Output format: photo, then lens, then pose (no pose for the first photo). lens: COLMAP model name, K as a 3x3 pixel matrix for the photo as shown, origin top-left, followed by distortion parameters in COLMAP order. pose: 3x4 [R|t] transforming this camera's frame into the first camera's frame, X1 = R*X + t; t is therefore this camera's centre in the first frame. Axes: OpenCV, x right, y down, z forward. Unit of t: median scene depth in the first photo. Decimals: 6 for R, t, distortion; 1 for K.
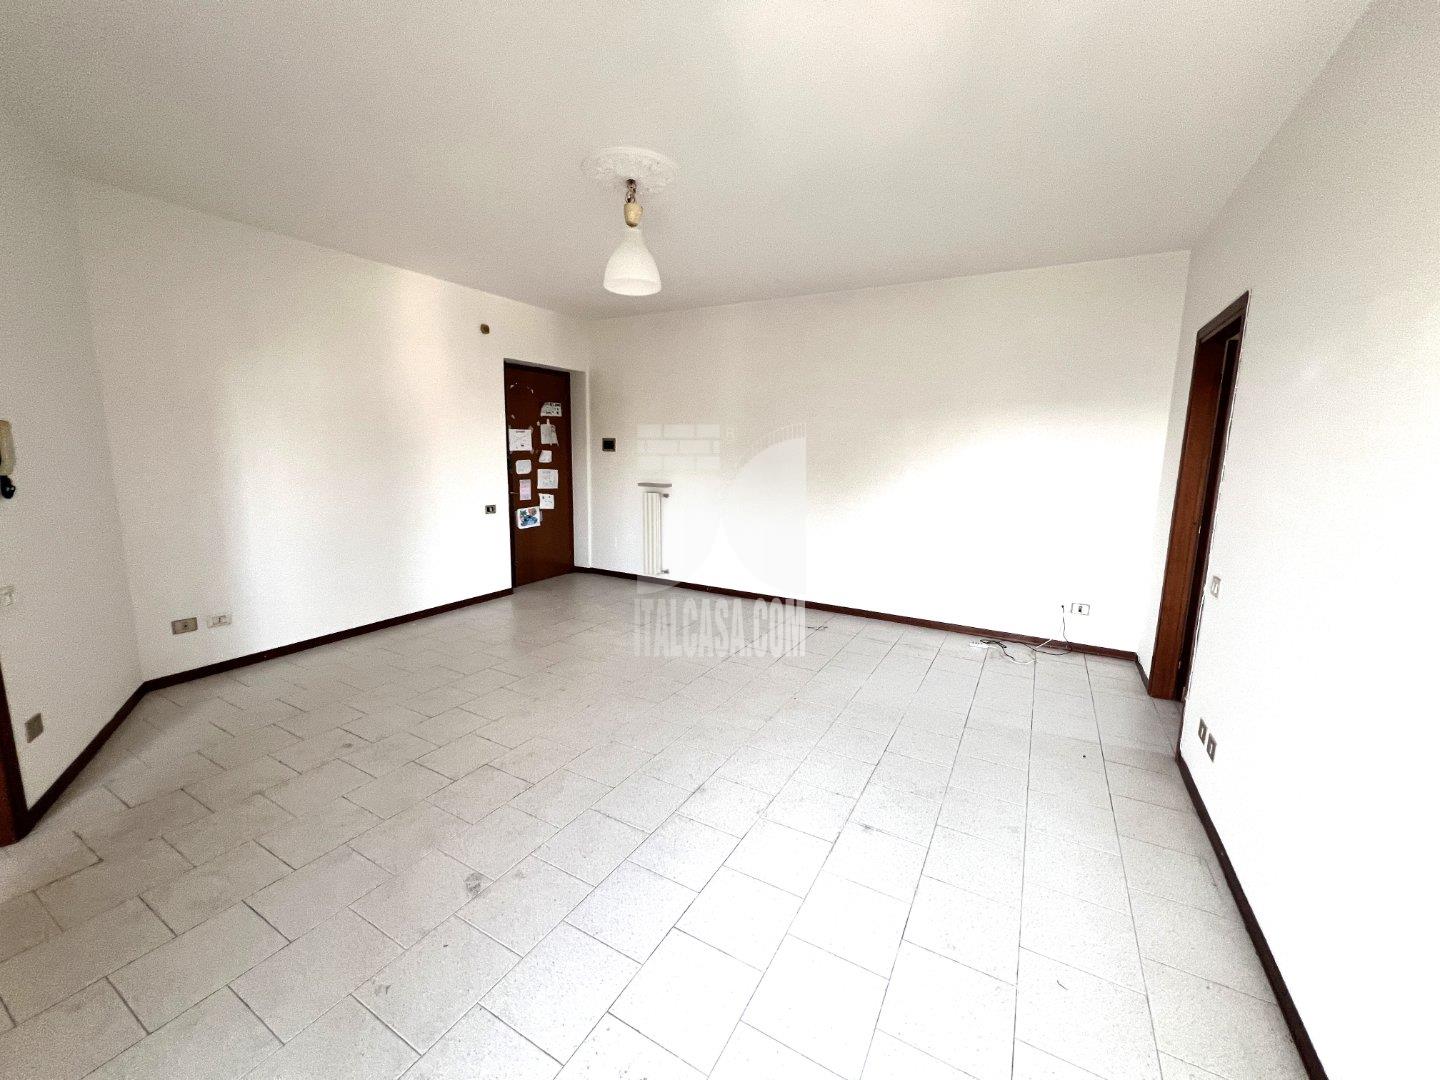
lens RADIAL K [[578.6, 0, 716.4], [0, 578.6, 535.0], [0, 0, 1]] dist [0.001613, 0.000633]
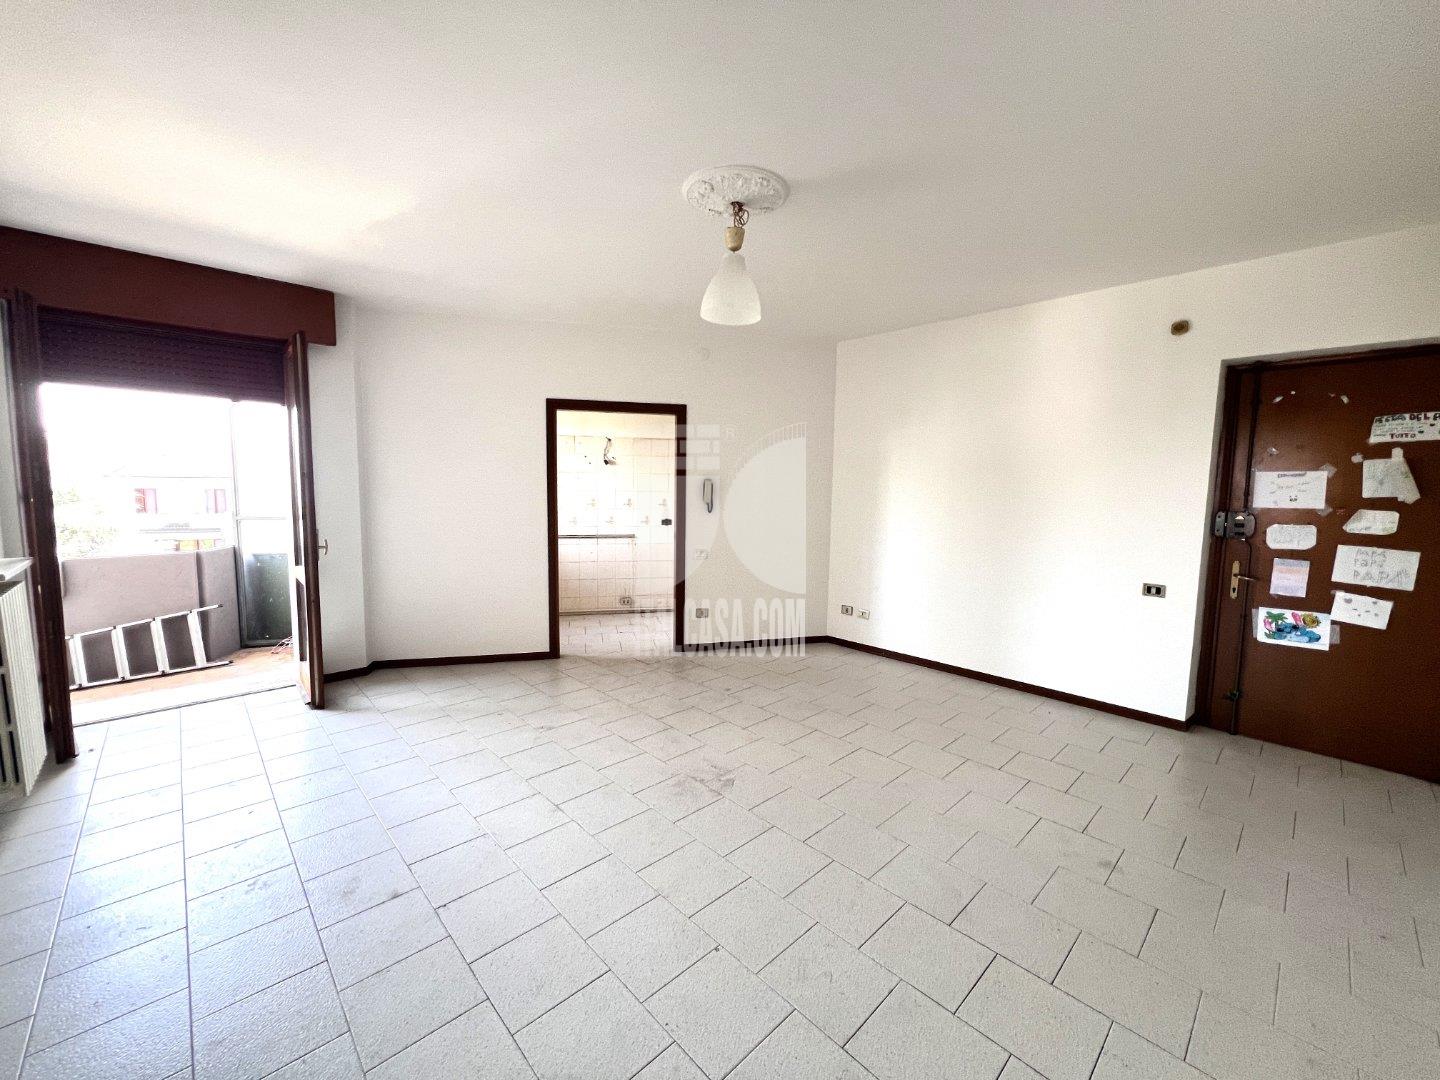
lens RADIAL K [[581.7, 0, 722.4], [0, 581.7, 540.0], [0, 0, 1]] dist [0.007116, -0.000547]
pose [[-0.292364, 0.073780, -0.953457, 0.363692], [-0.161431, 0.978904, 0.125250, -0.094895], [0.942583, 0.190537, -0.274286, 0.621617]]
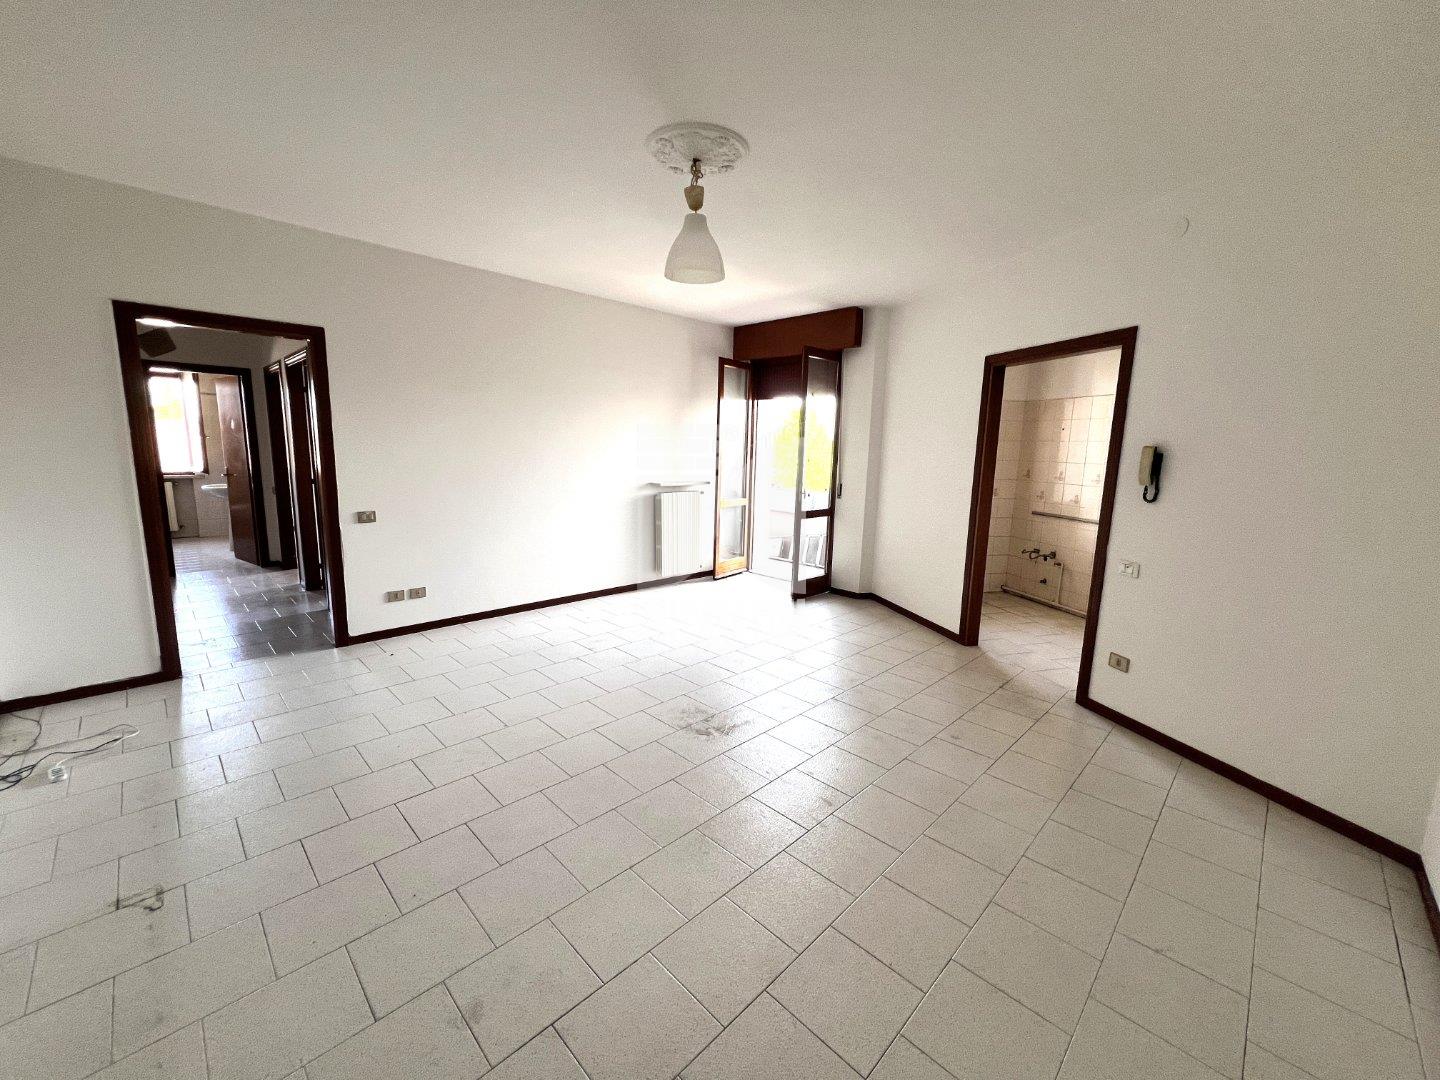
lens RADIAL K [[578.6, 0, 712.3], [0, 578.6, 537.6], [0, 0, 1]] dist [0.001613, 0.000633]
pose [[-0.959112, -0.084979, 0.269969, -0.215449], [0.000592, 0.953257, 0.302161, -0.147563], [-0.283027, 0.289966, -0.914229, 0.937994]]
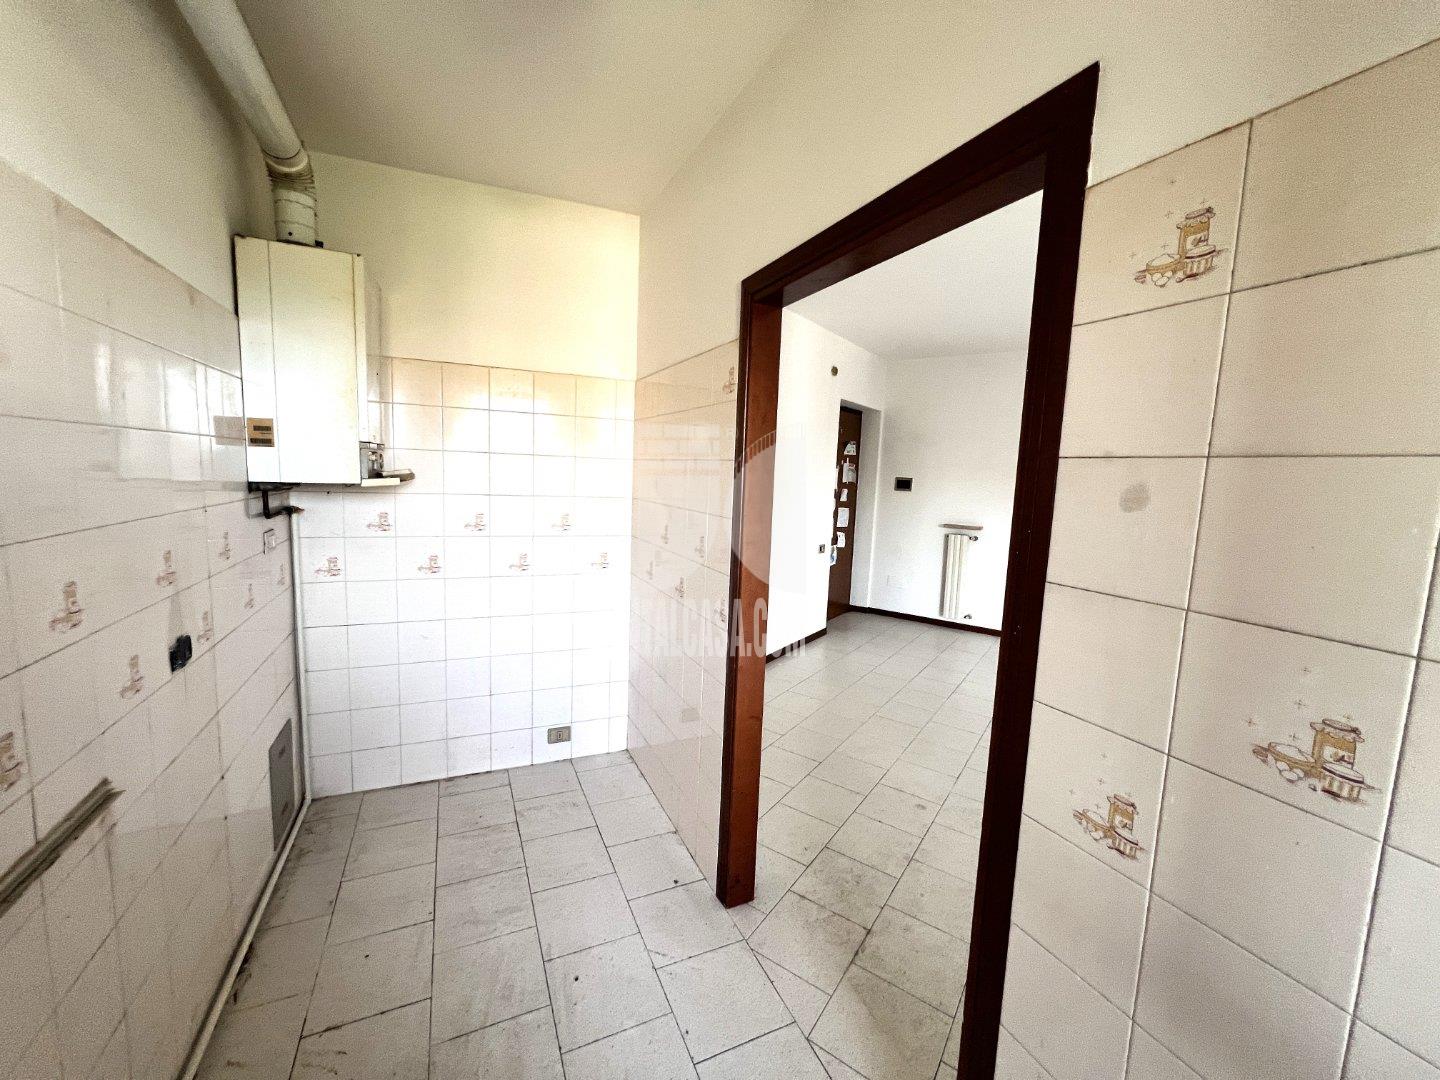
lens RADIAL K [[578.6, 0, 714.6], [0, 578.6, 537.6], [0, 0, 1]] dist [0.001613, 0.000633]
pose [[0.994585, 0.032793, -0.098612, -0.423978], [-0.036569, 0.998656, -0.036733, -0.018029], [0.097275, 0.040140, 0.994448, -0.009559]]
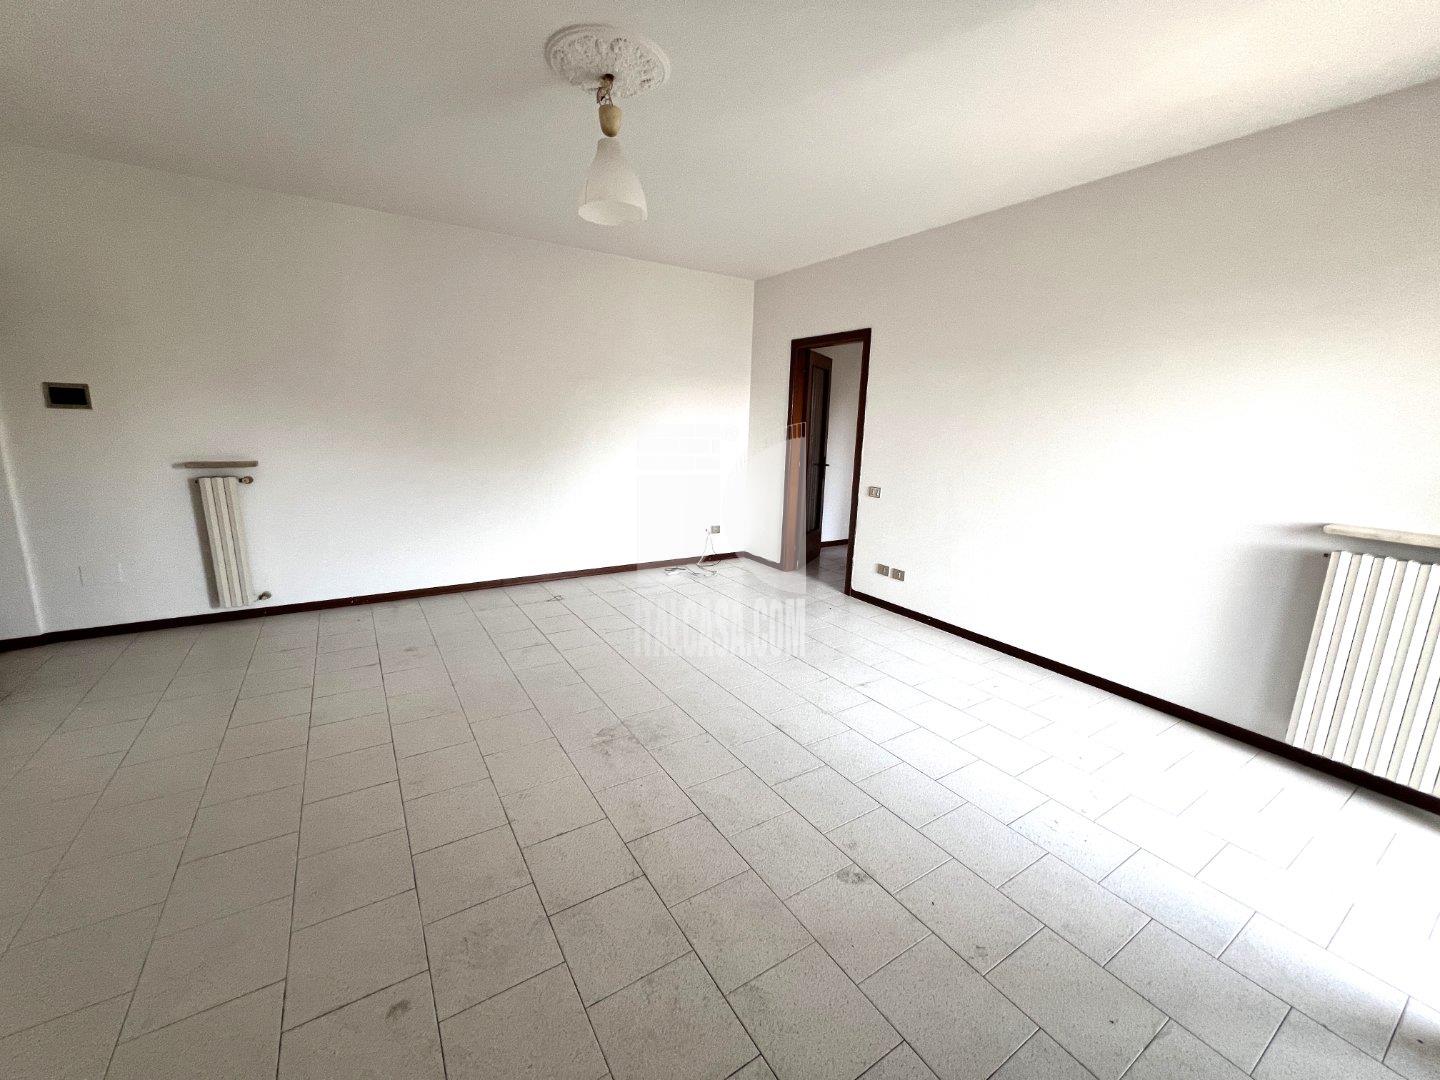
lens RADIAL K [[578.6, 0, 716.9], [0, 578.6, 538.0], [0, 0, 1]] dist [0.001613, 0.000633]
pose [[0.467202, -0.184321, 0.864725, -0.410298], [0.113064, 0.982454, 0.148328, -0.041231], [-0.876892, 0.028470, 0.479844, 0.234043]]
